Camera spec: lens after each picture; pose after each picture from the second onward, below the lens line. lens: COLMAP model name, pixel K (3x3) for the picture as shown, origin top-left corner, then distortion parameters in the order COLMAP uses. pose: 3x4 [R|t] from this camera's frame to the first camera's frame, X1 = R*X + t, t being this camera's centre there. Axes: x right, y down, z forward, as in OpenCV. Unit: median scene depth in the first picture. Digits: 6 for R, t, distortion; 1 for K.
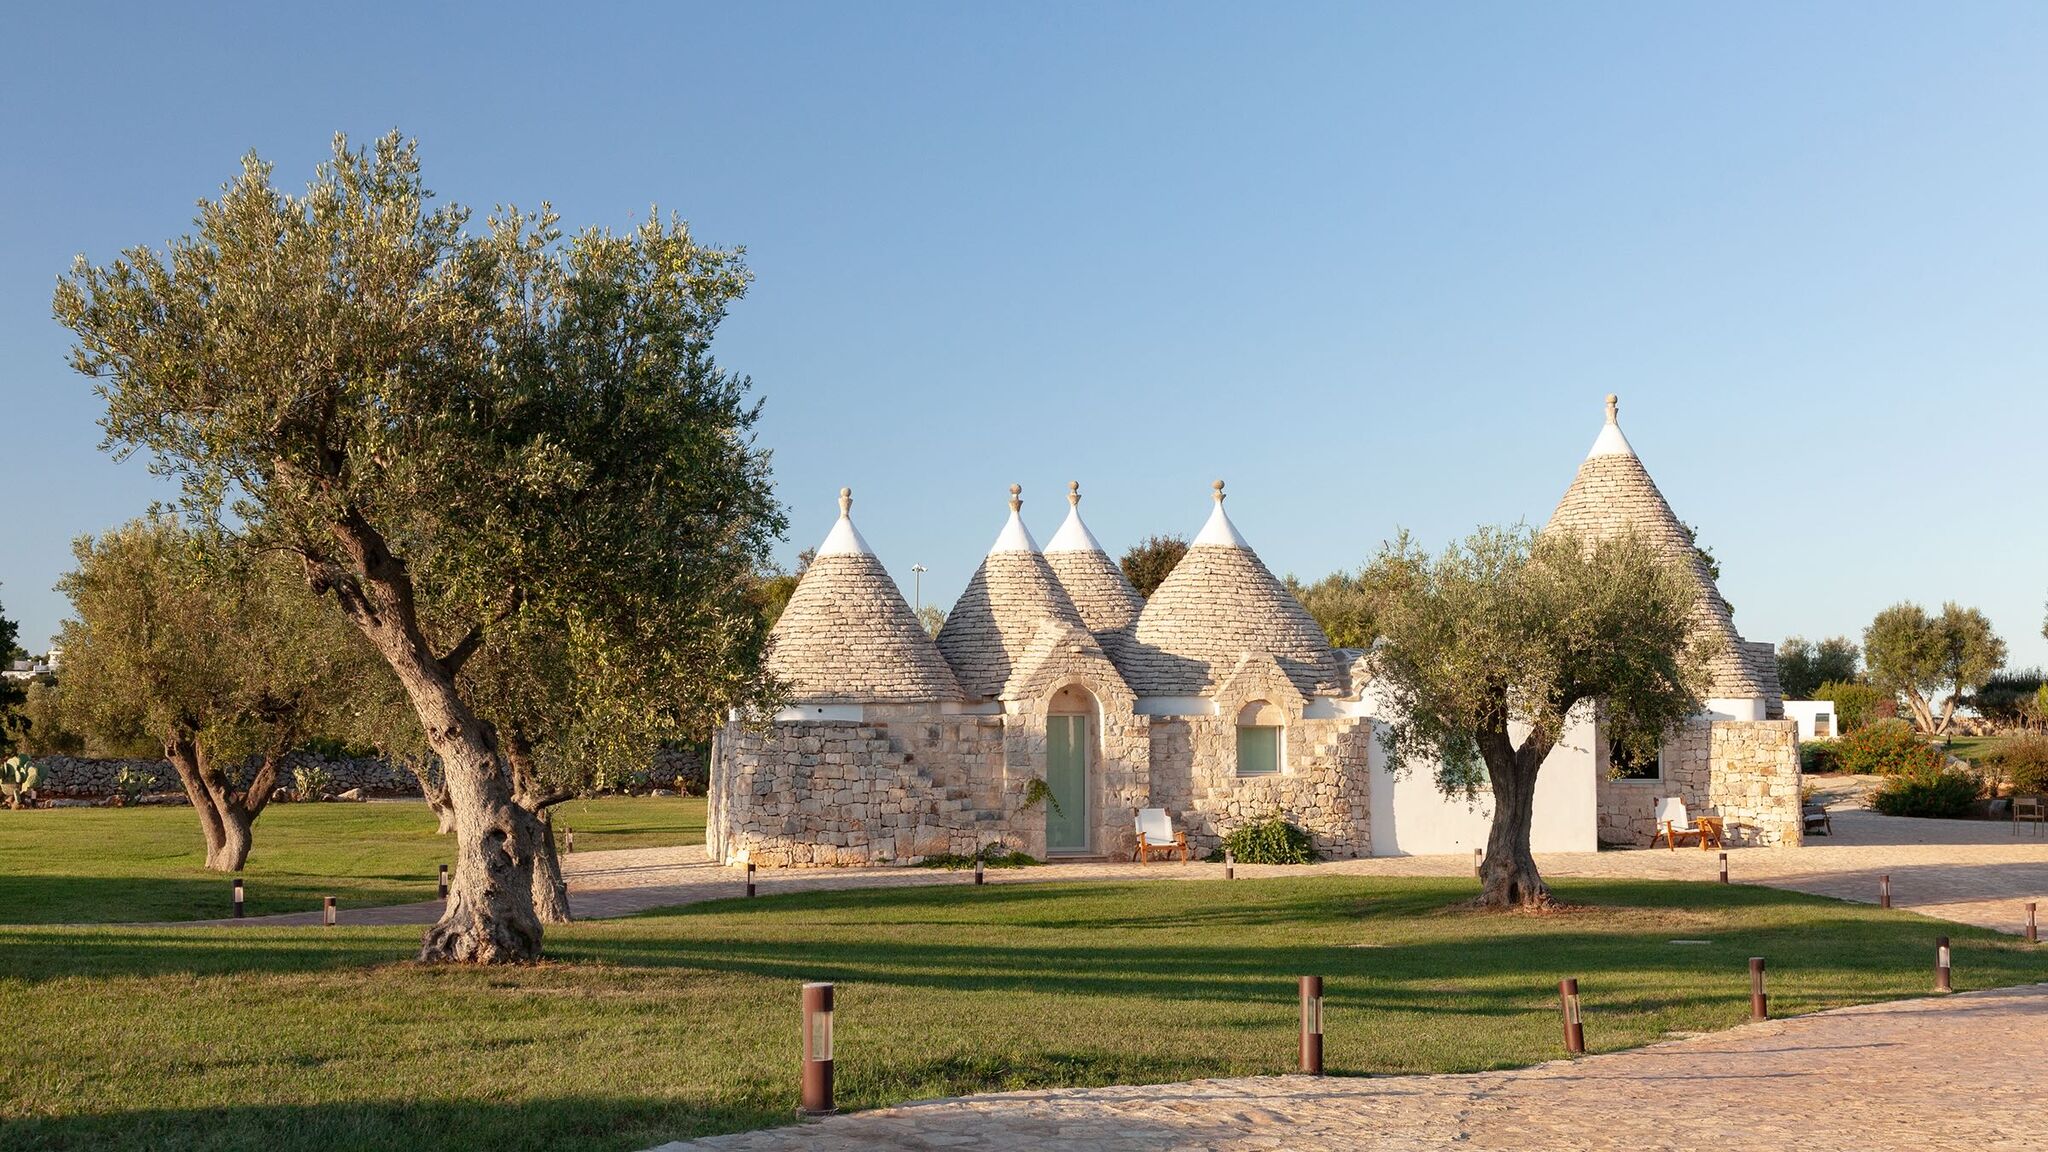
lens RADIAL K [[2564.5, 0, 1024.0], [0, 2564.5, 576.0], [0, 0, 1]] dist [0.009178, 0.002788]
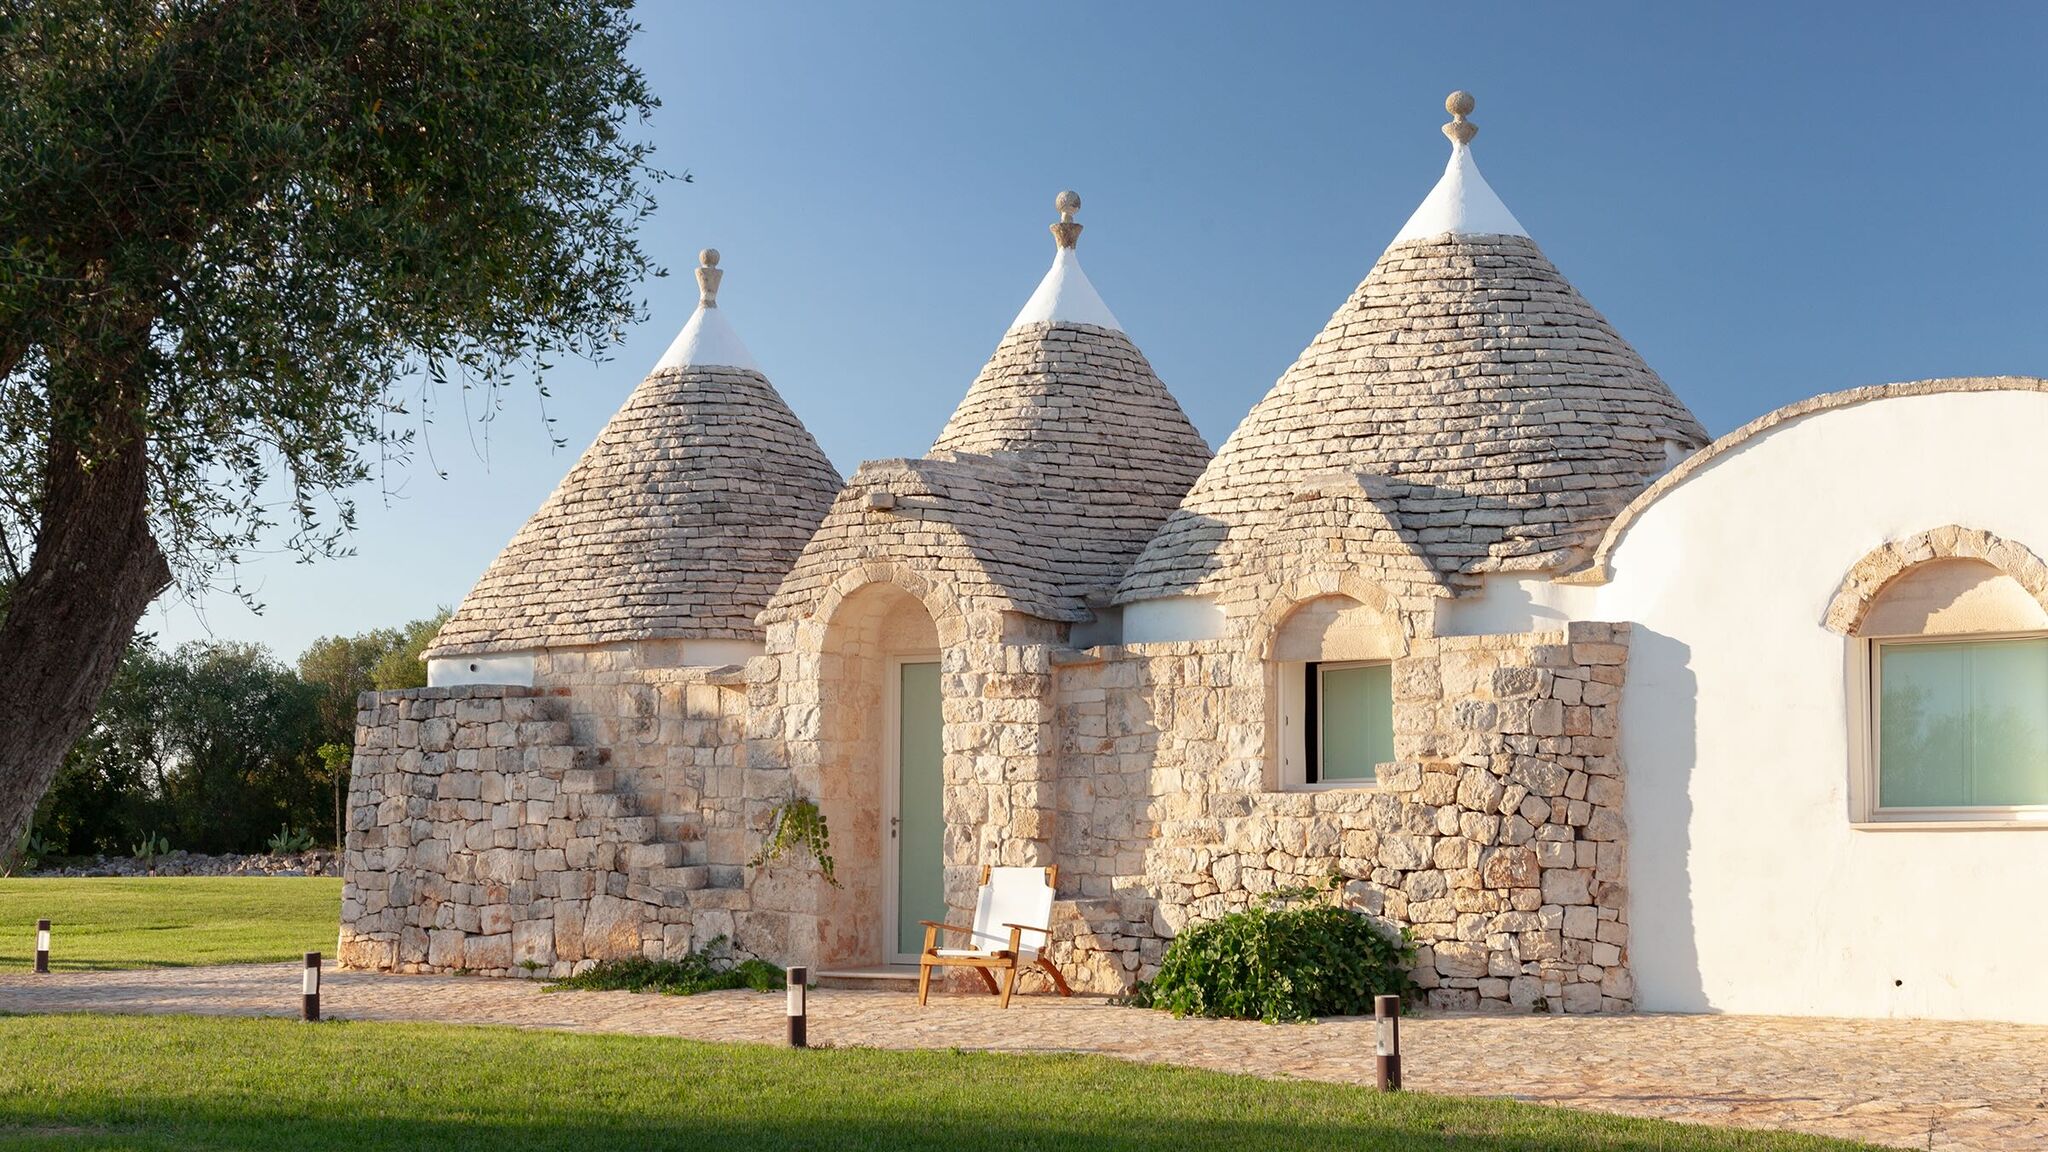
lens RADIAL K [[2564.5, 0, 1024.0], [0, 2564.5, 576.0], [0, 0, 1]] dist [0.009178, 0.002788]
pose [[0.628388, -0.084774, -0.773267, 0.372540], [0.043178, 0.996313, -0.074139, 0.073878], [0.776701, 0.013200, 0.629731, 0.731960]]
